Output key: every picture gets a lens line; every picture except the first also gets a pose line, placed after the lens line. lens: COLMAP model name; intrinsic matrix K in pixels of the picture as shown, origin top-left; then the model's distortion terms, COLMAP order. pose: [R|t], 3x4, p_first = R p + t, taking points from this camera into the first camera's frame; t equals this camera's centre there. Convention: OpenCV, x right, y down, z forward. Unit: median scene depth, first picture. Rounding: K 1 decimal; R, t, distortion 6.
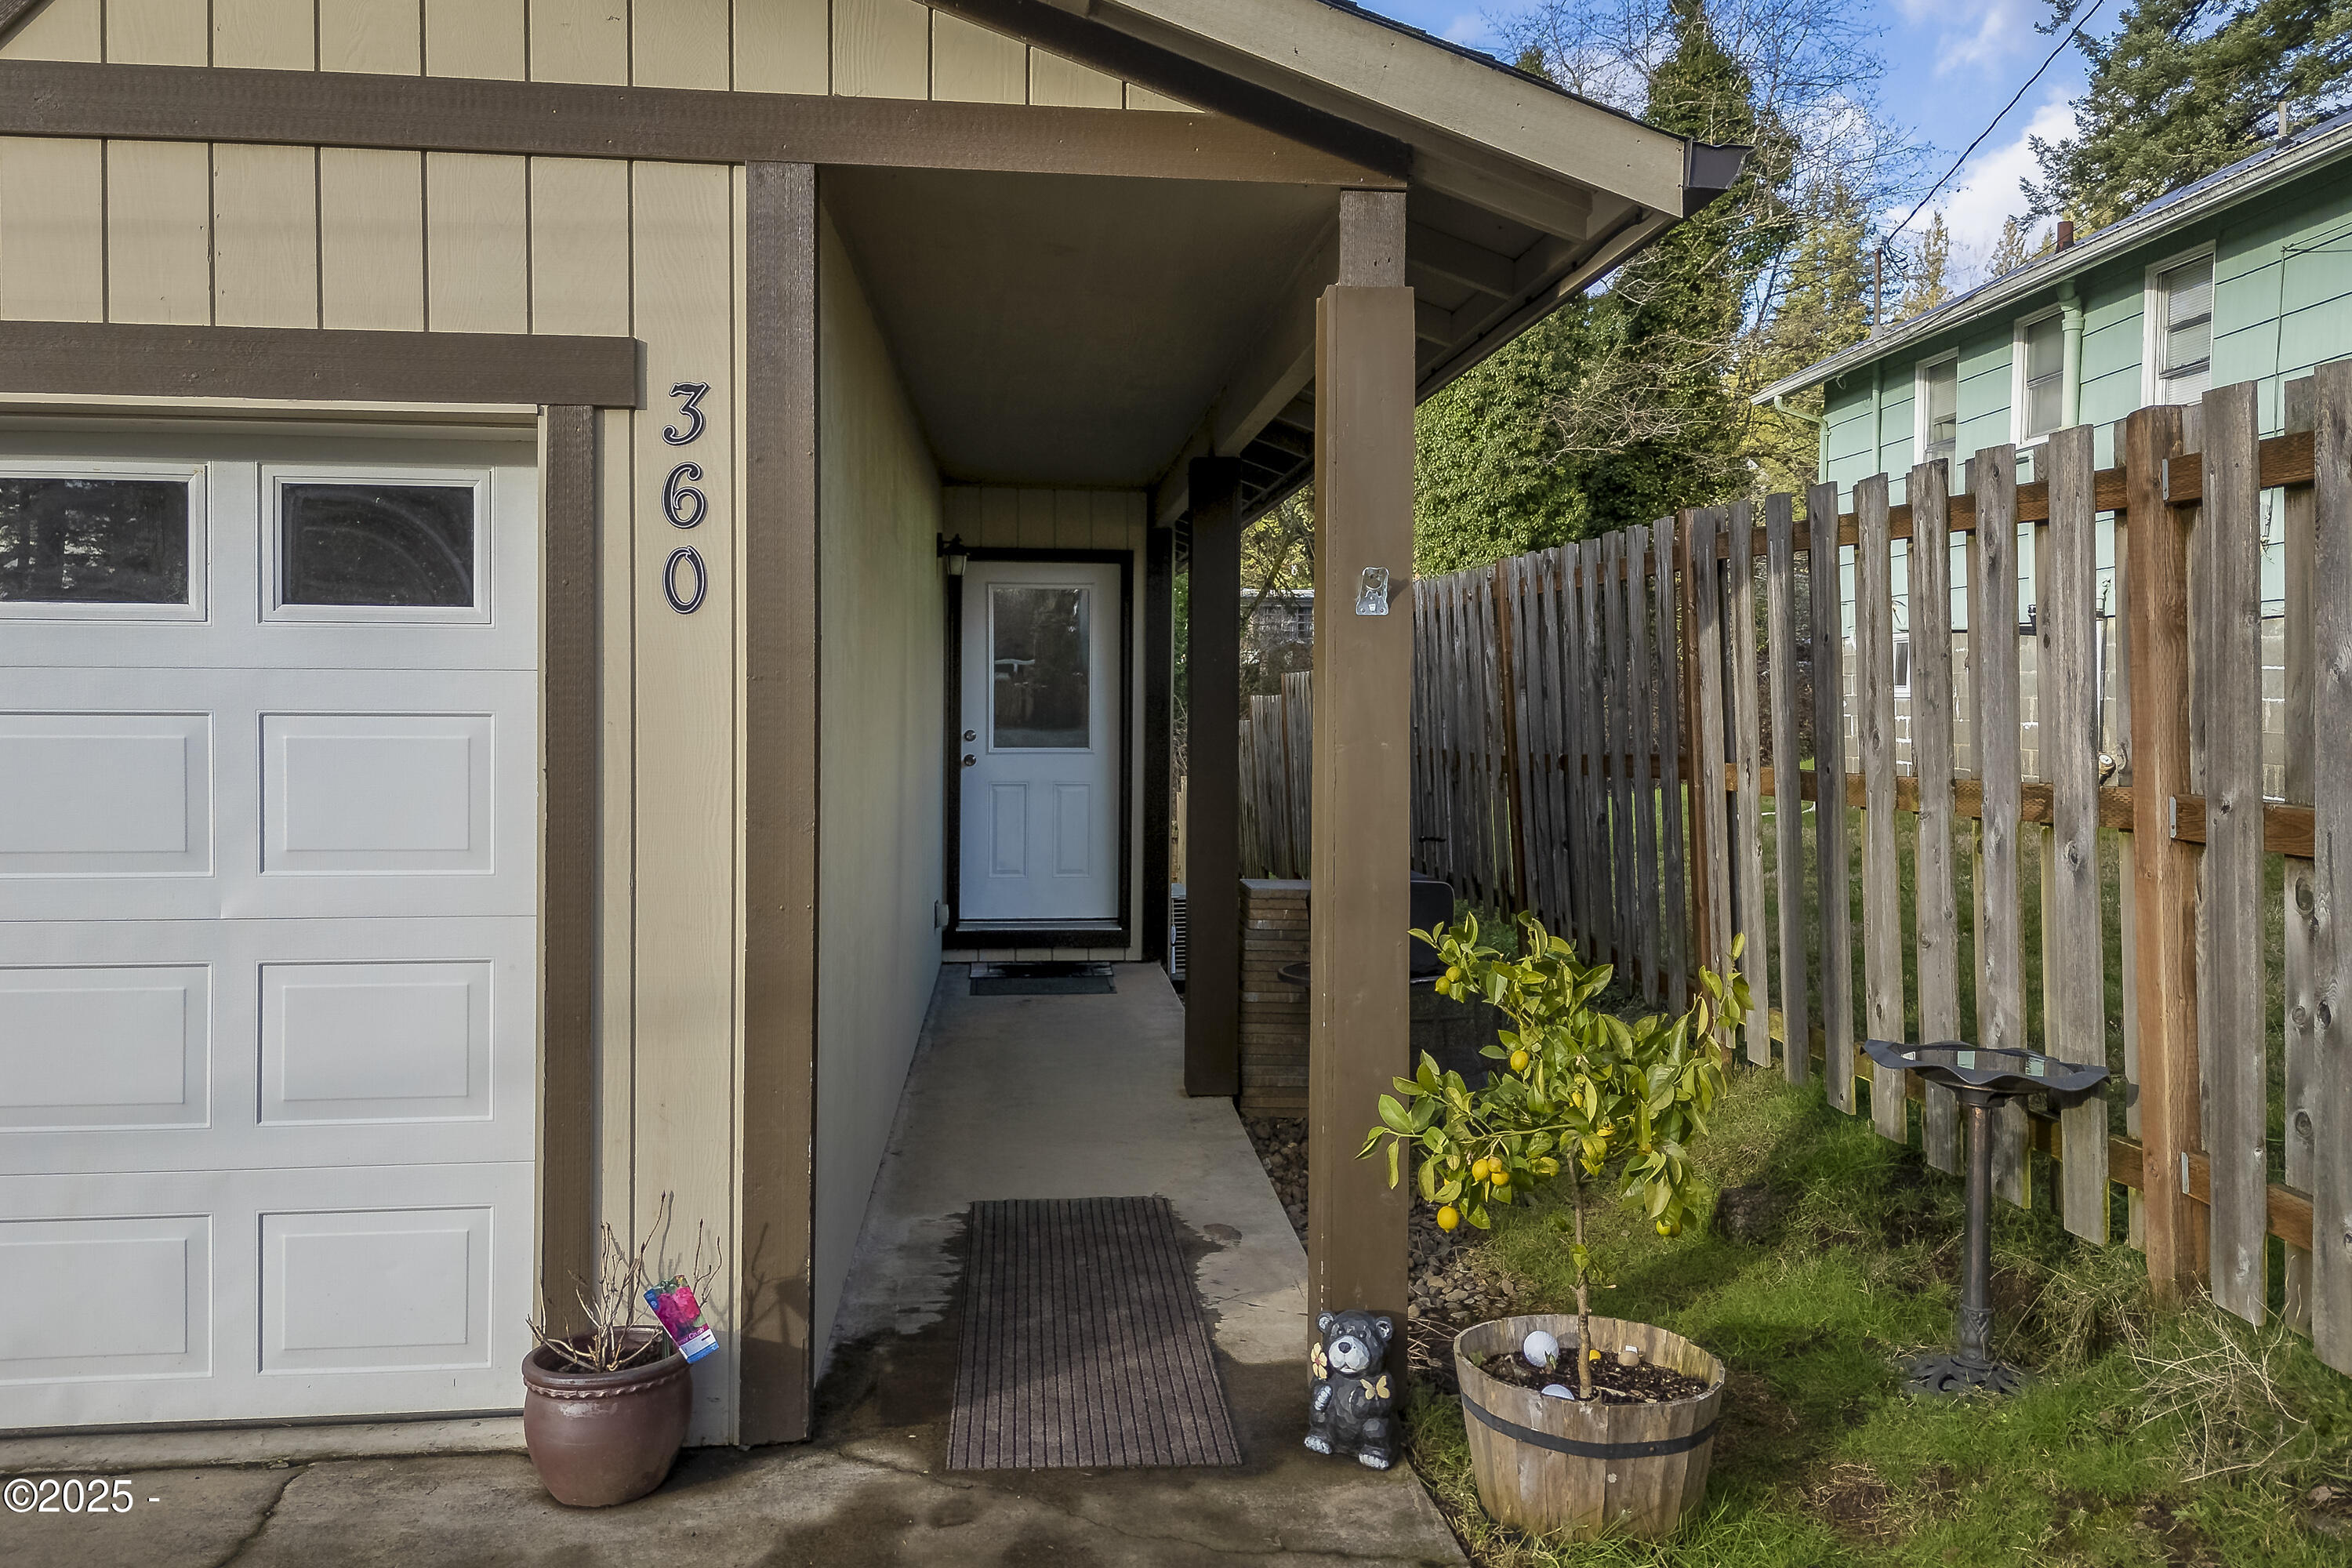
lens RADIAL K [[1735.5, 0, 1236.1], [0, 1735.5, 707.3], [0, 0, 1]] dist [0.042283, -0.002992]
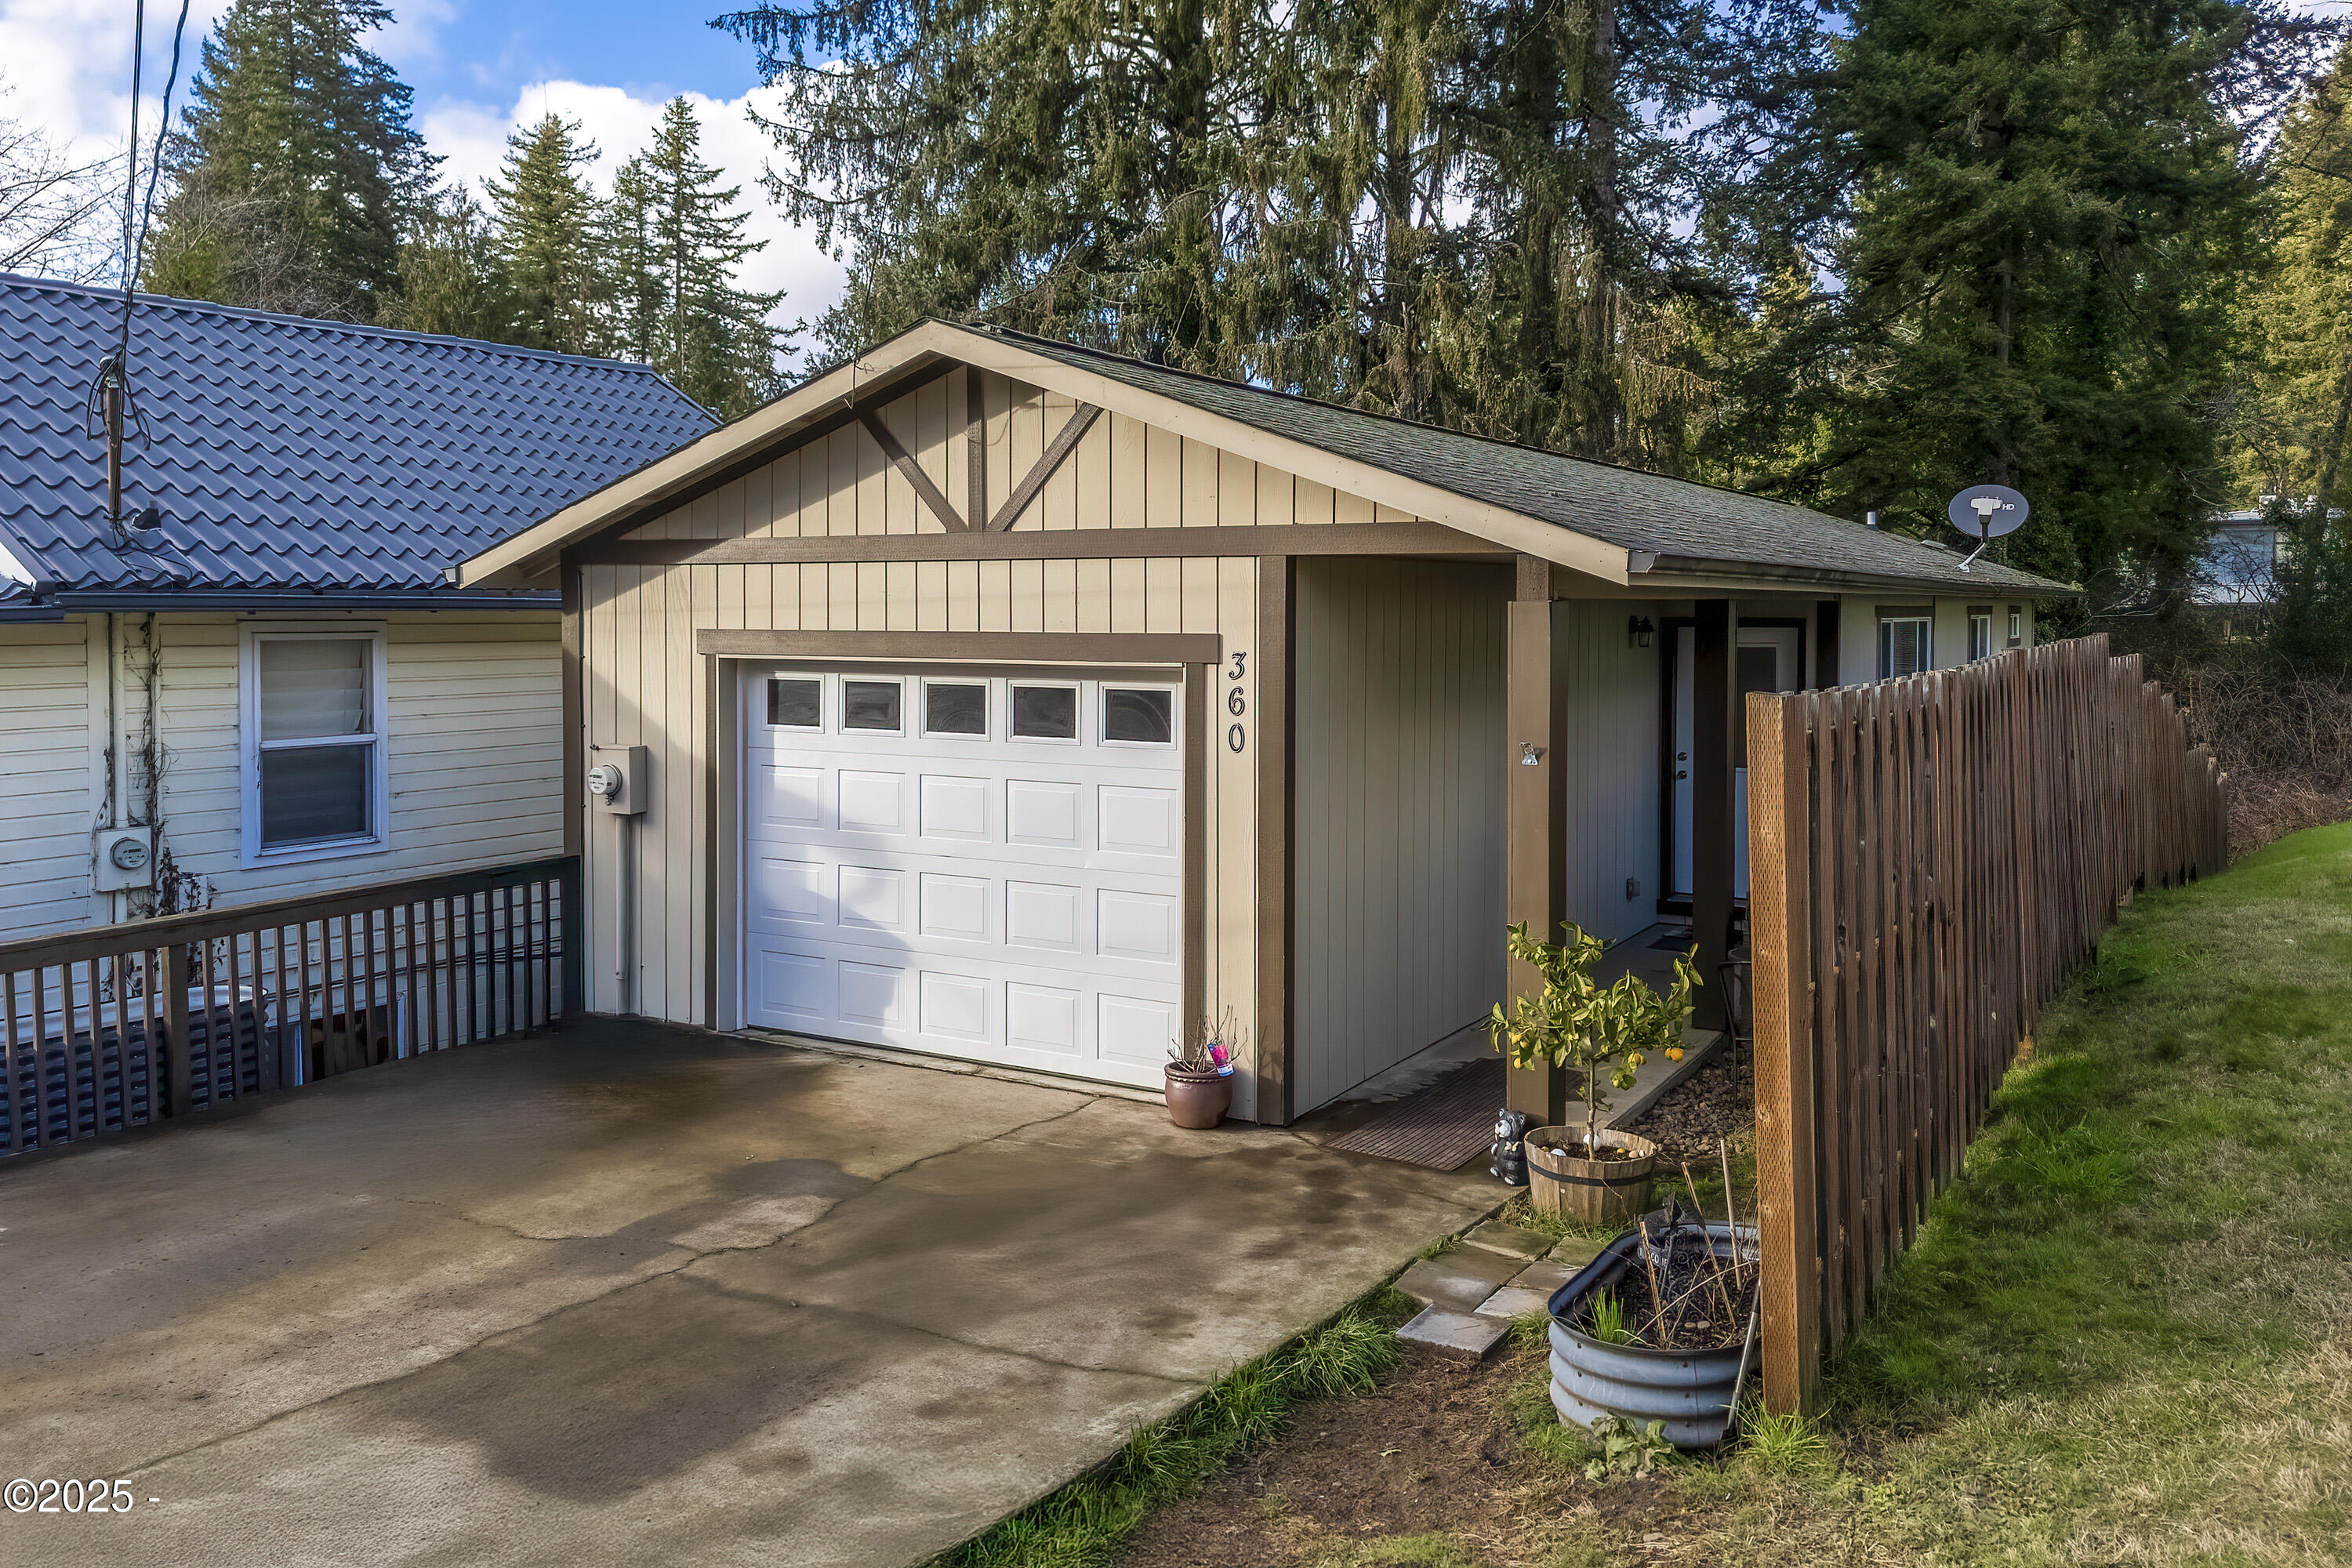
lens RADIAL K [[1705.2, 0, 1181.3], [0, 1705.2, 658.6], [0, 0, 1]] dist [0.060555, -0.092438]
pose [[0.809016, 0.008236, -0.587728, 0.927477], [-0.003371, 0.999950, 0.009373, -0.195020], [0.587777, -0.005602, 0.809004, -0.832219]]
